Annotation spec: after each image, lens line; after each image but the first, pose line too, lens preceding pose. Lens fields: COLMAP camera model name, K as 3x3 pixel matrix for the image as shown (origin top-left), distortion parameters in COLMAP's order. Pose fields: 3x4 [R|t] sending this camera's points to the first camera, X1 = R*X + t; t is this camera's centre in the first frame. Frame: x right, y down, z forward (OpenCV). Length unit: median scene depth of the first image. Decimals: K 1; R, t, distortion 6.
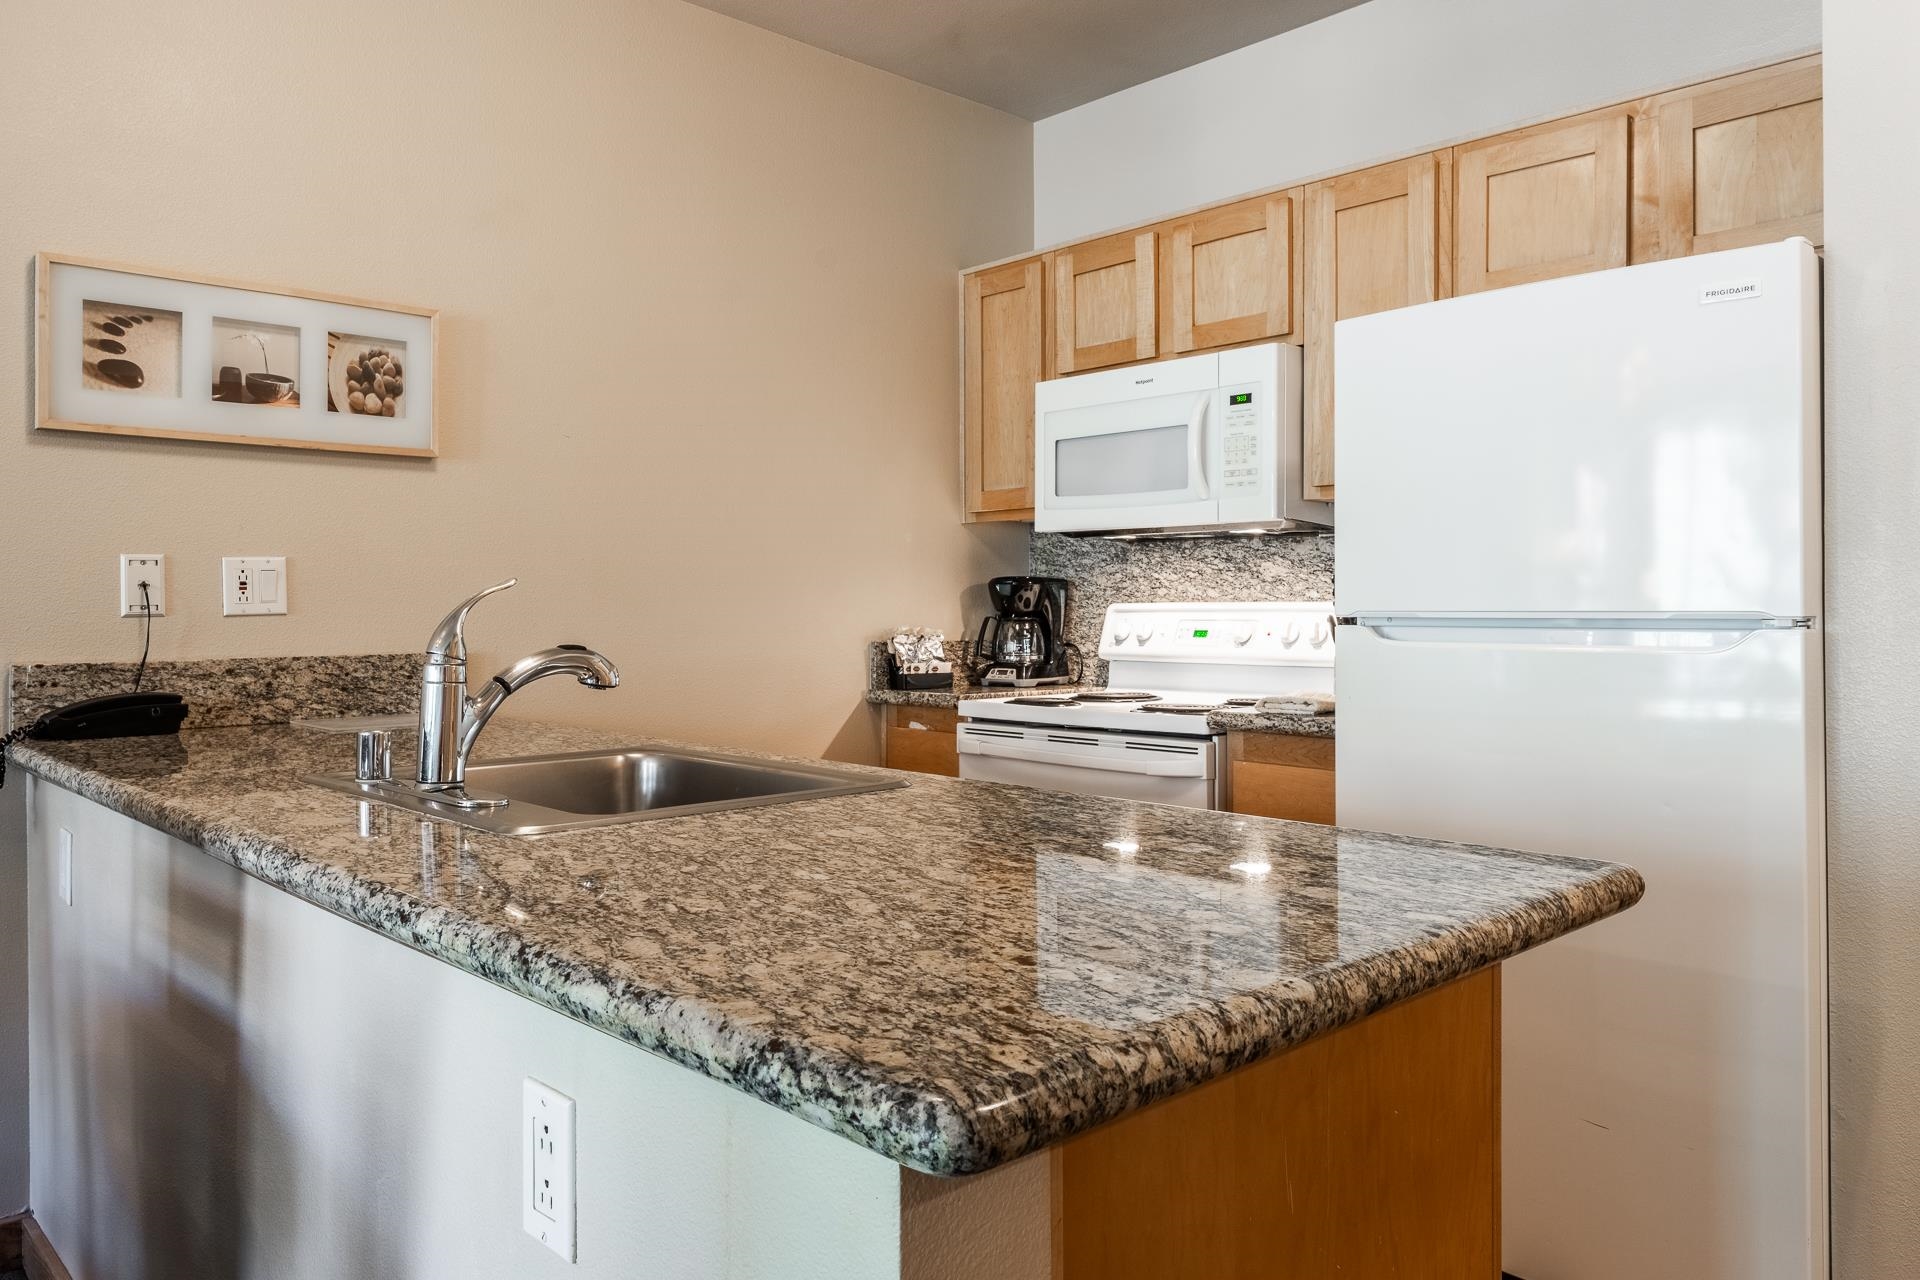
lens RADIAL K [[1361.8, 0, 933.4], [0, 1361.8, 590.6], [0, 0, 1]] dist [0.003758, 0.002513]
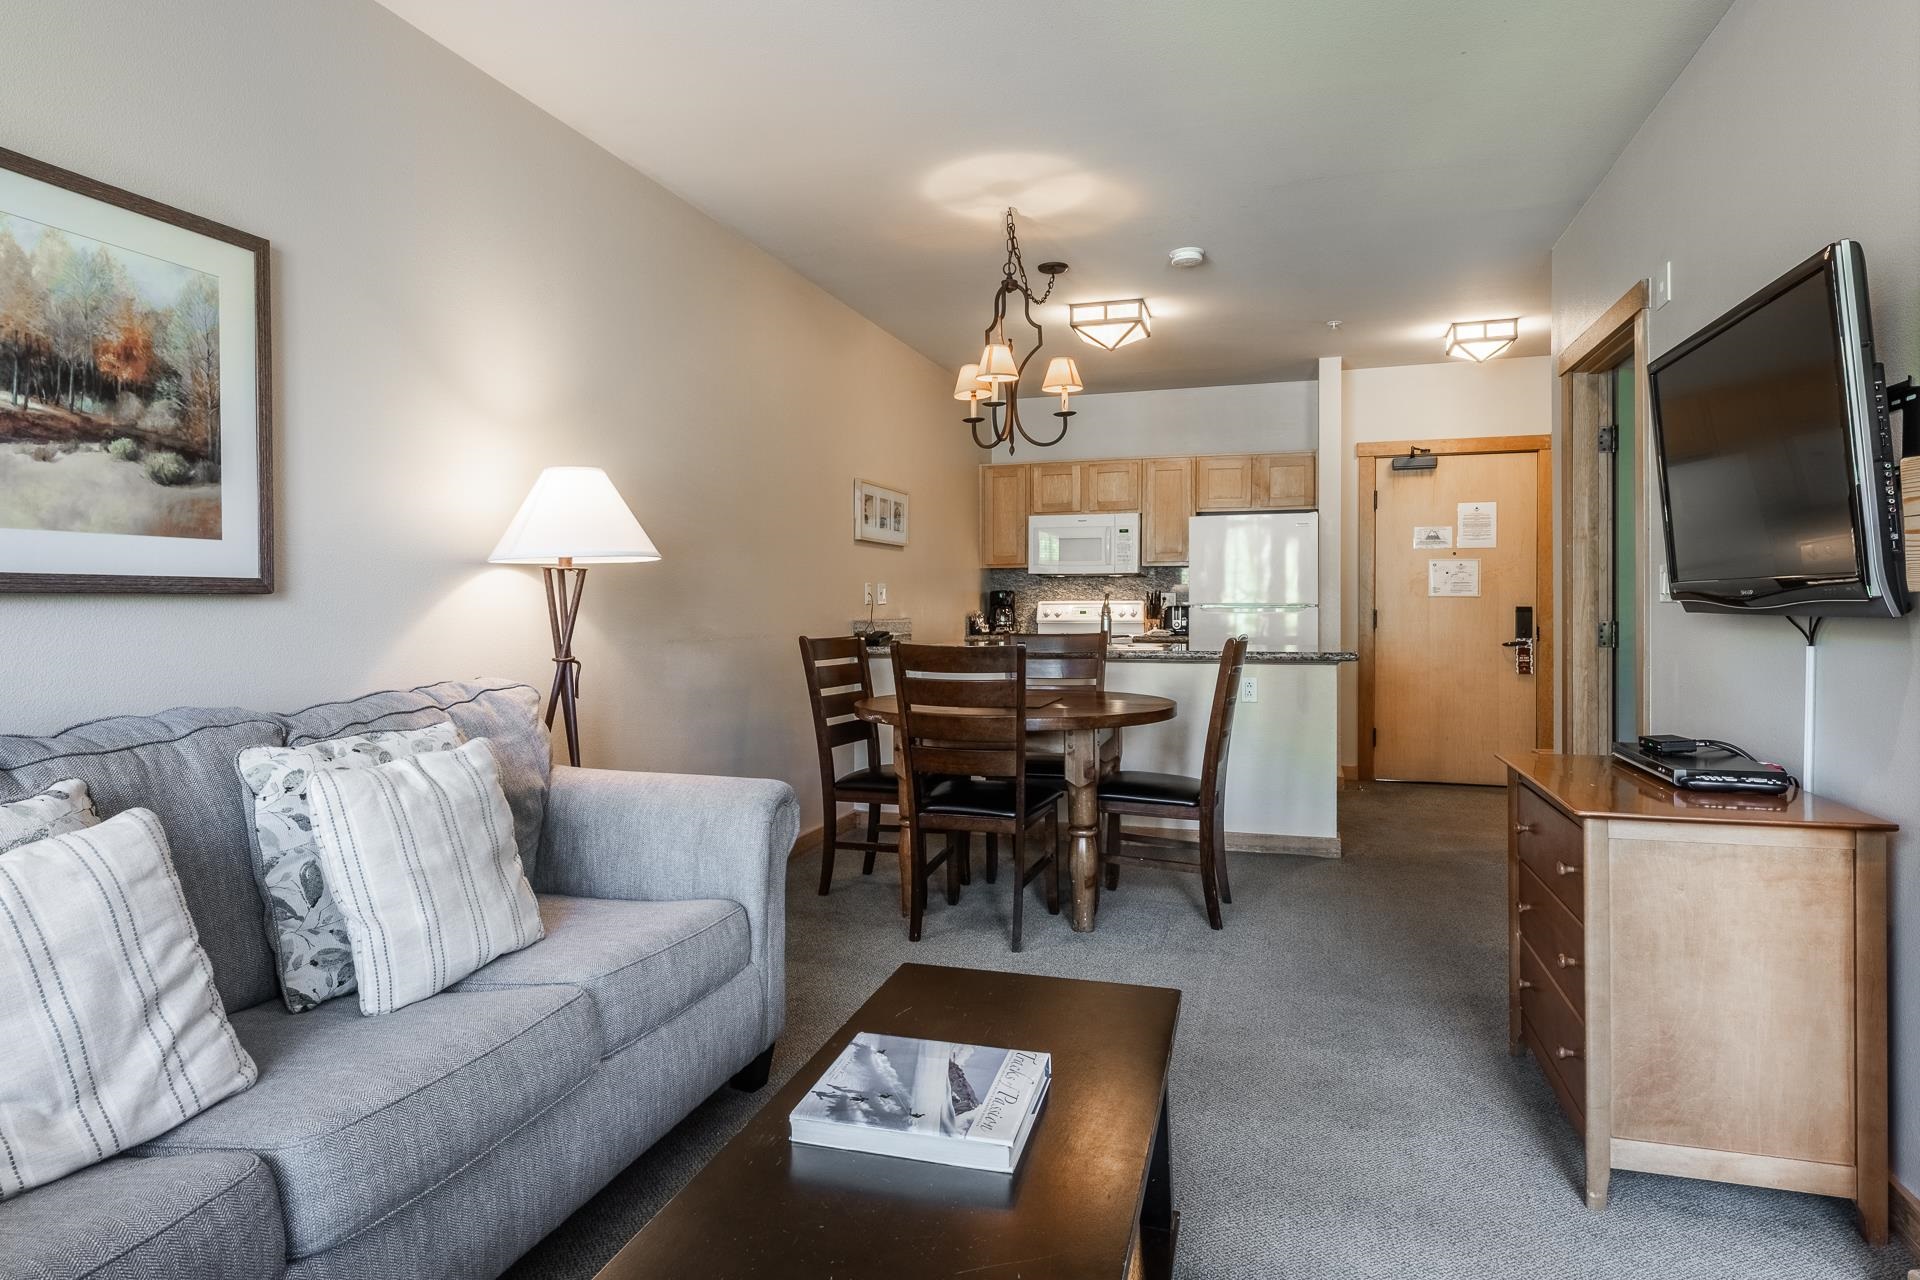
lens RADIAL K [[1095.6, 0, 930.7], [0, 1095.6, 605.7], [0, 0, 1]] dist [-0.001470, -0.000457]
pose [[0.876654, -0.000064, 0.481122, -1.182016], [-0.005471, 0.999934, 0.010102, -0.001917], [-0.481091, -0.011488, 0.876595, -0.801383]]
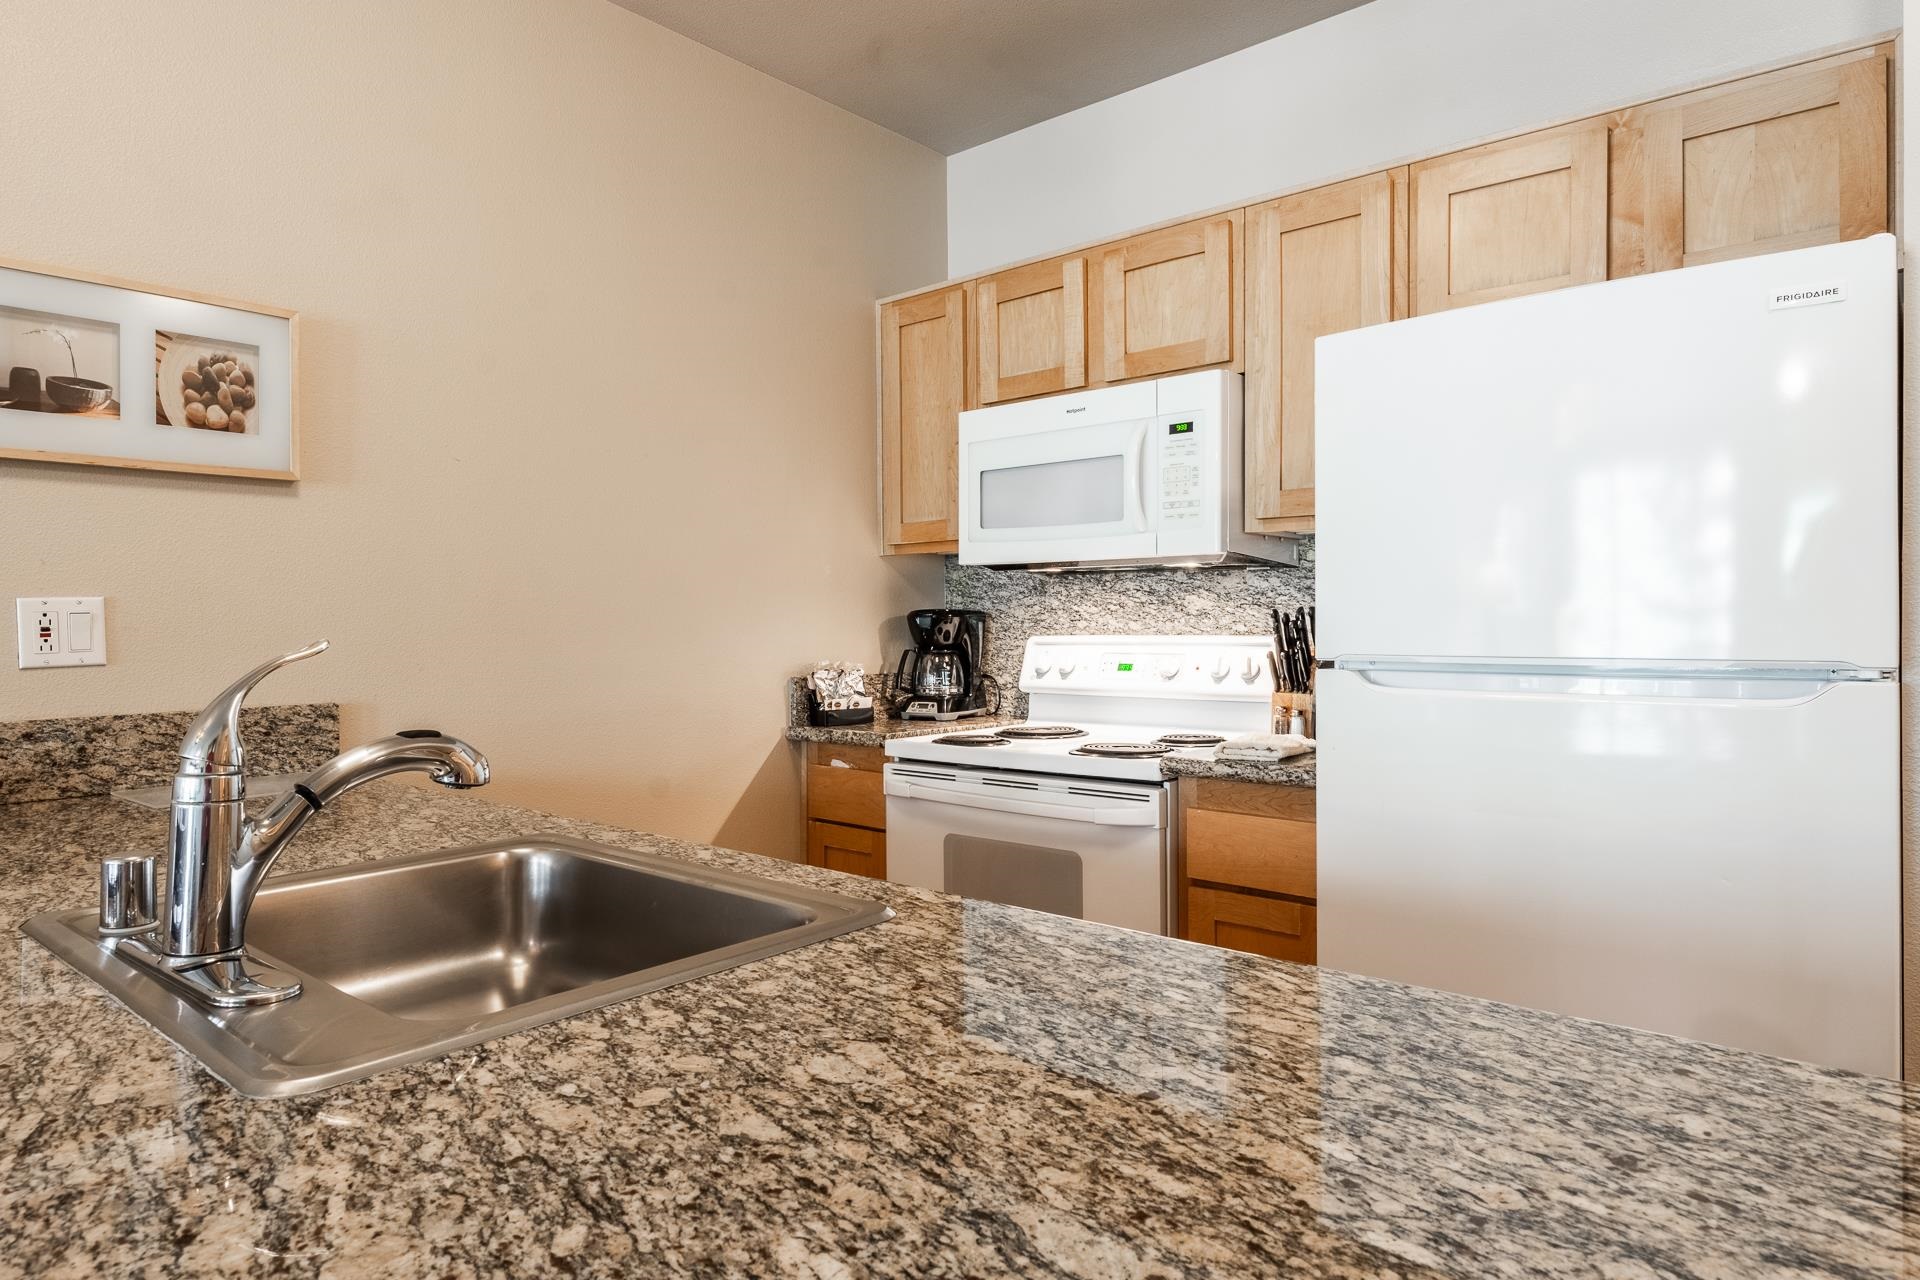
lens RADIAL K [[1135.6, 0, 935.4], [0, 1135.6, 626.6], [0, 0, 1]] dist [-0.003192, -0.001169]
pose [[0.994499, -0.005554, 0.104596, -0.030521], [0.003957, 0.999872, 0.015476, -0.012236], [-0.104669, -0.014977, 0.994394, 0.202089]]
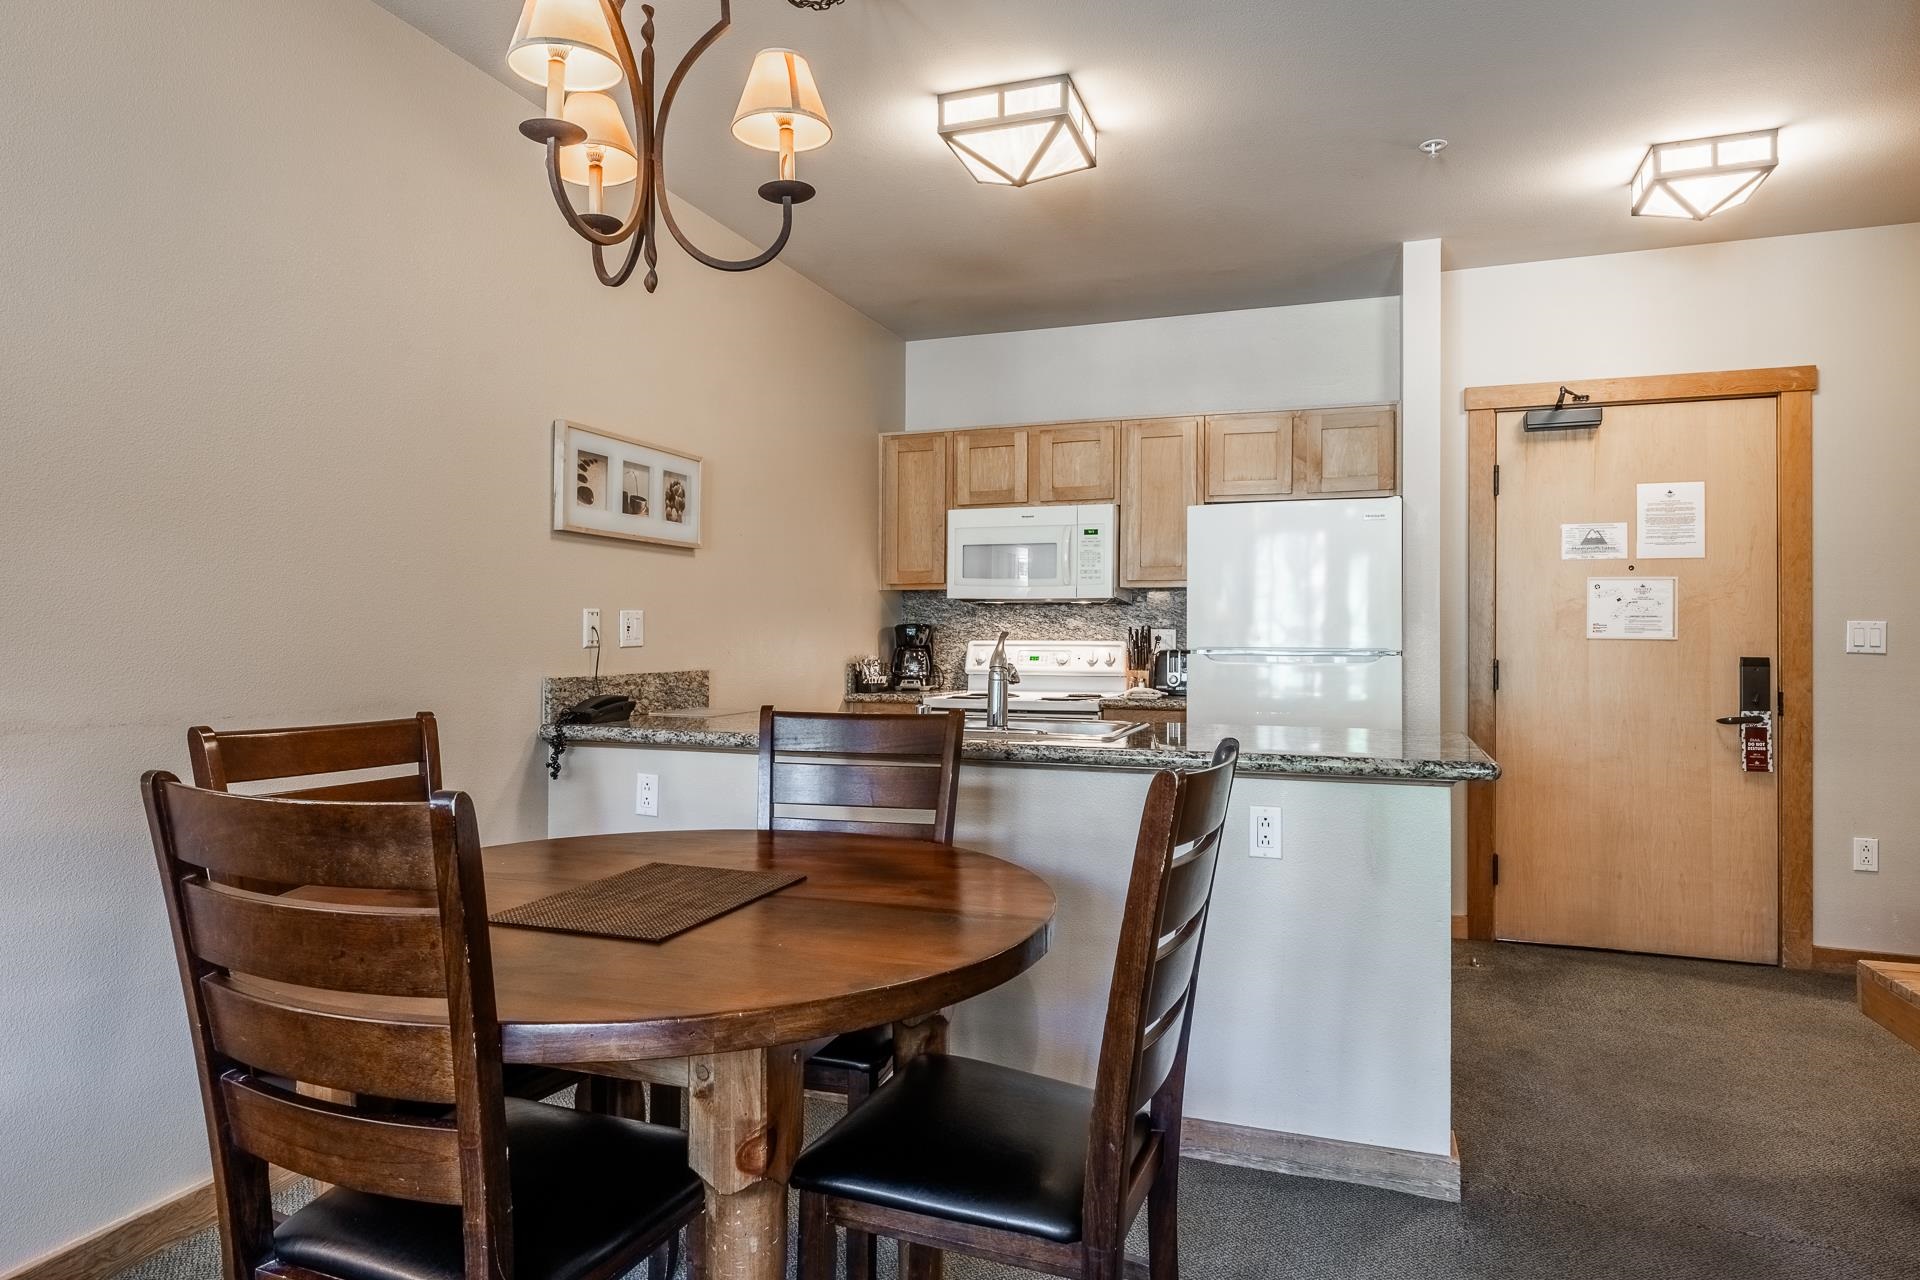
lens RADIAL K [[1144.9, 0, 932.1], [0, 1144.9, 618.2], [0, 0, 1]] dist [-0.001828, 0.000827]
pose [[0.895572, 0.014555, 0.444679, -0.619540], [-0.012251, 0.999893, -0.008054, -0.007269], [-0.444748, 0.001765, 0.895654, -0.283902]]
